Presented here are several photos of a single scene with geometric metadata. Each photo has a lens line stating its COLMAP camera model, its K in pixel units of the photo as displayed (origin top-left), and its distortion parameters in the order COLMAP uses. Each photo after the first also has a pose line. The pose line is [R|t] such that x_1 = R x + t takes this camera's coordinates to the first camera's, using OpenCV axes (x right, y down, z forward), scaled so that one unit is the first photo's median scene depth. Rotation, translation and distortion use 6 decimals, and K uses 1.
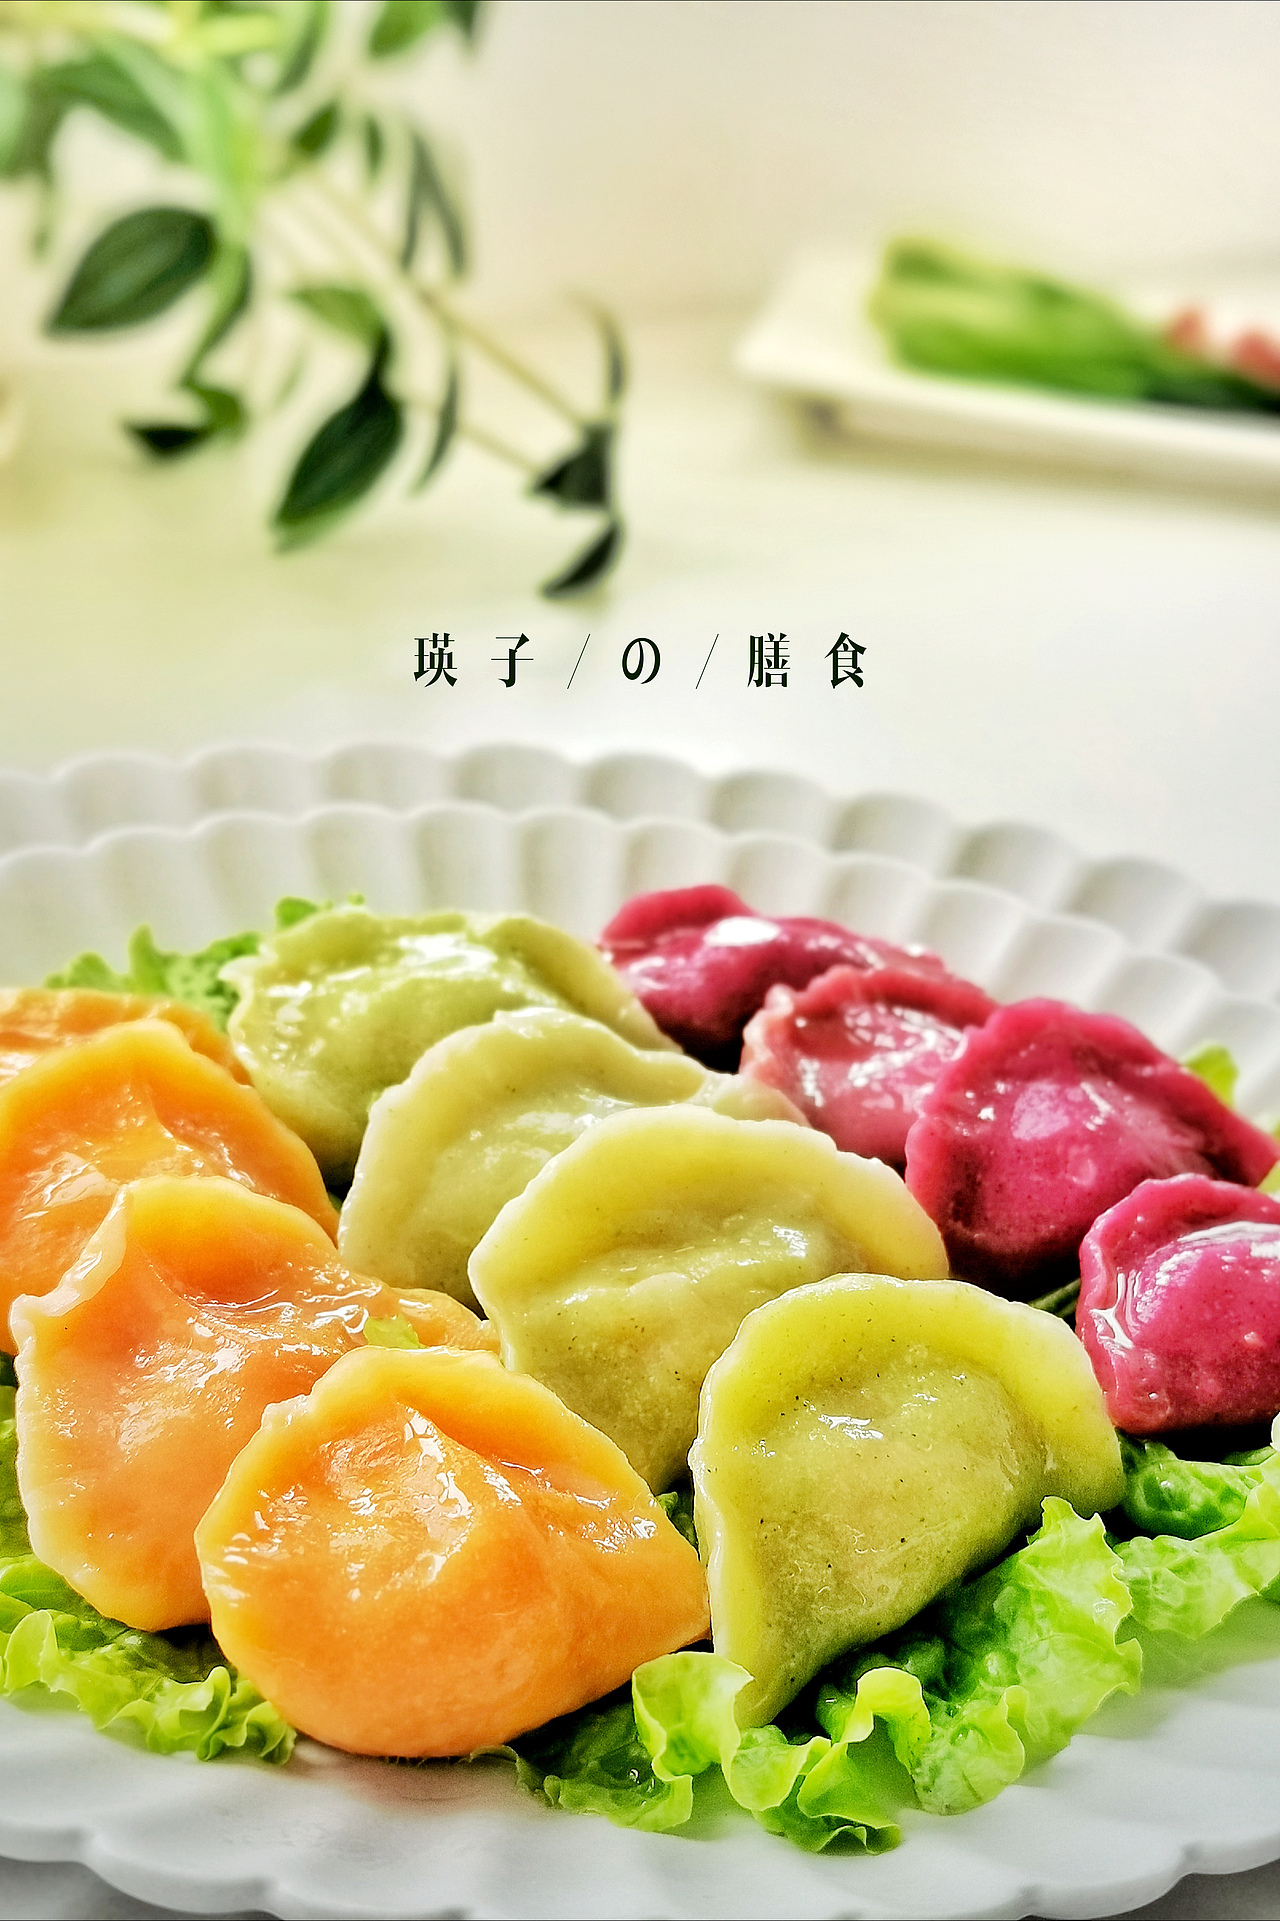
lens RADIAL K [[3048.8, 0, 641.8], [0, 3048.8, 961.5], [0, 0, 1]] dist [-0.003506, -0.039771]
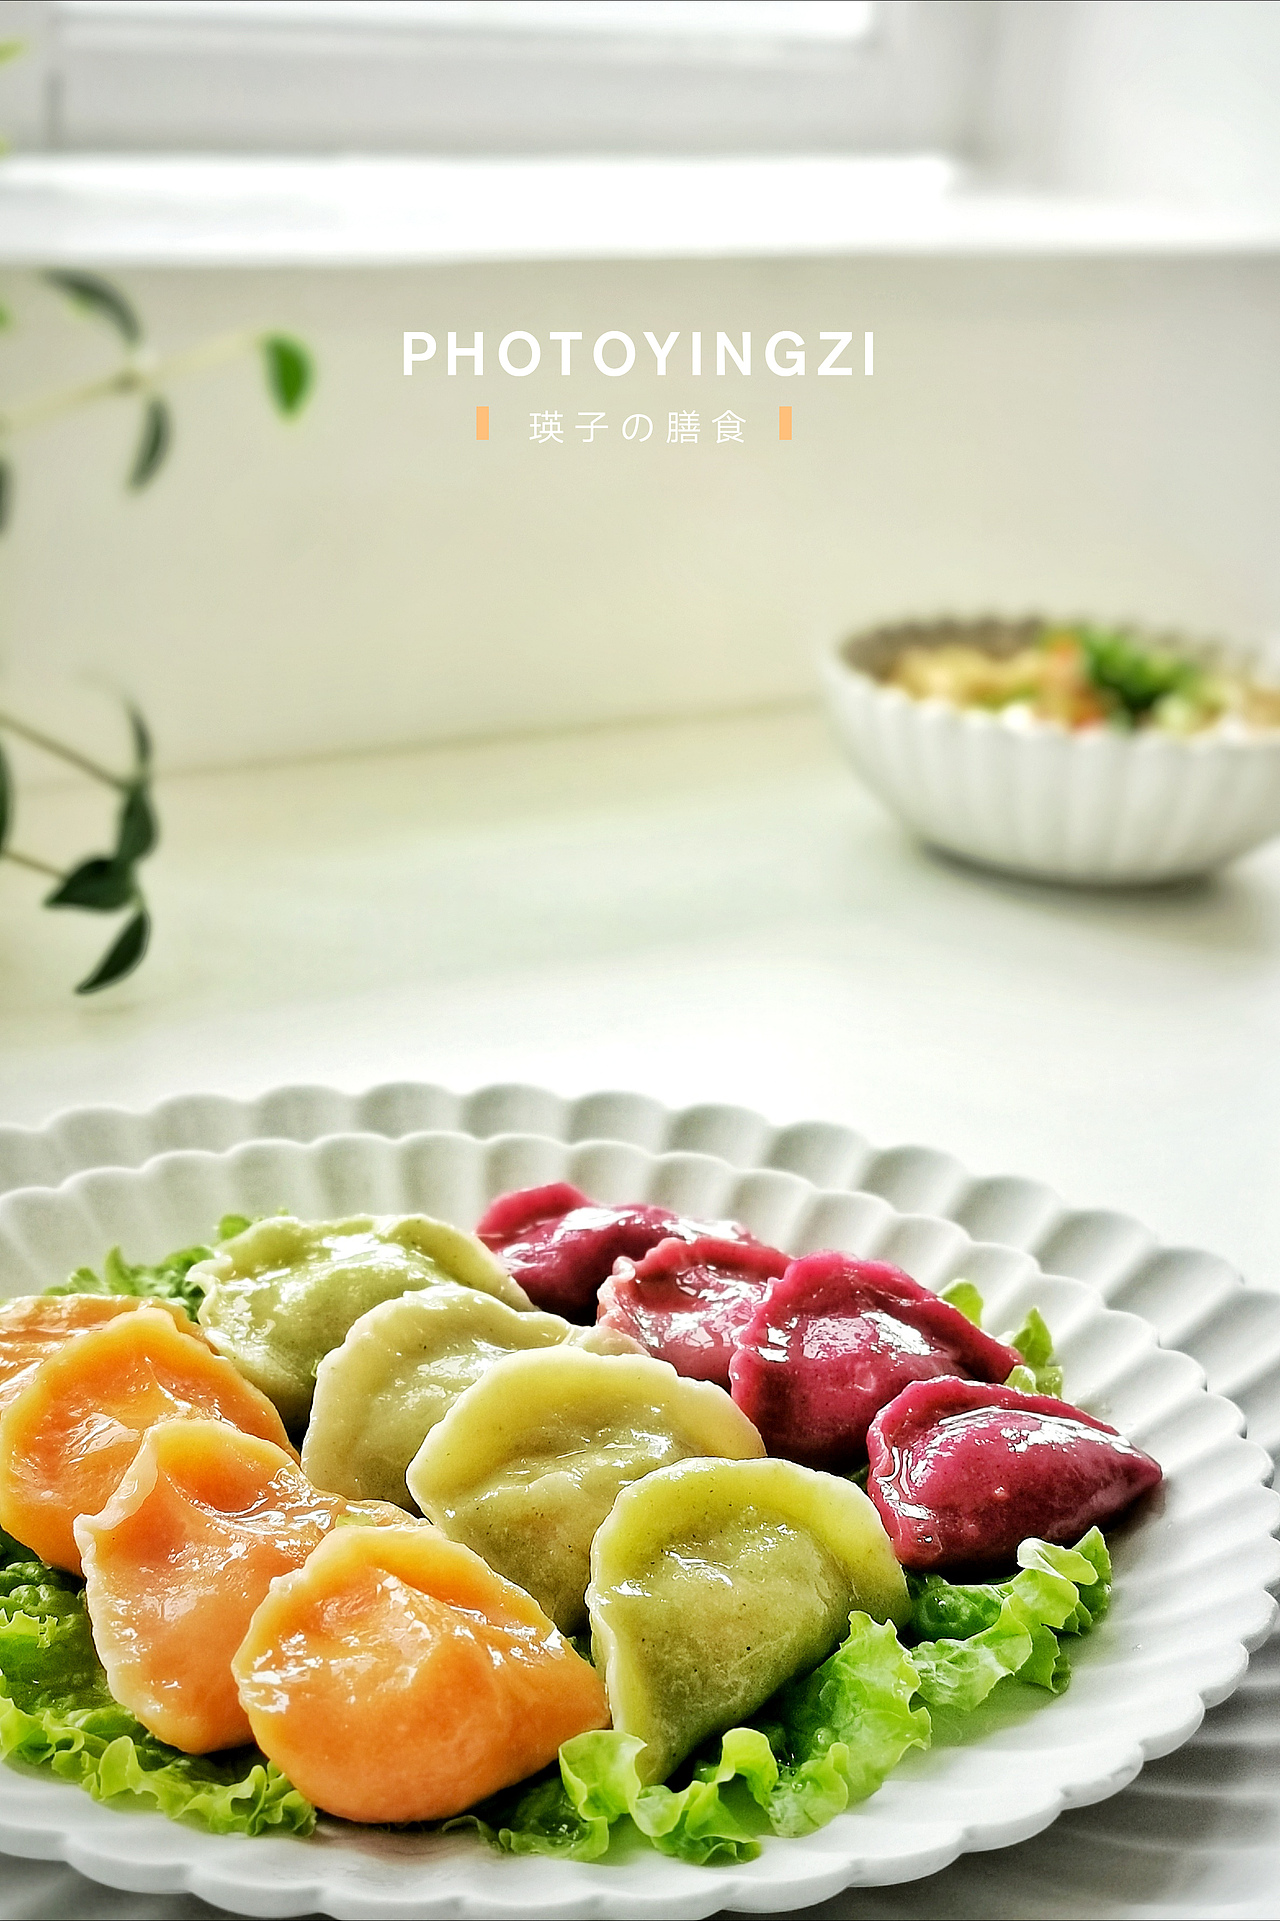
lens RADIAL K [[3048.8, 0, 641.8], [0, 3048.8, 961.5], [0, 0, 1]] dist [-0.003506, -0.039771]
pose [[0.995672, -0.062999, 0.068323, -0.032399], [0.070008, 0.991944, -0.105575, 0.025667], [-0.061121, 0.109901, 0.992061, -0.349323]]
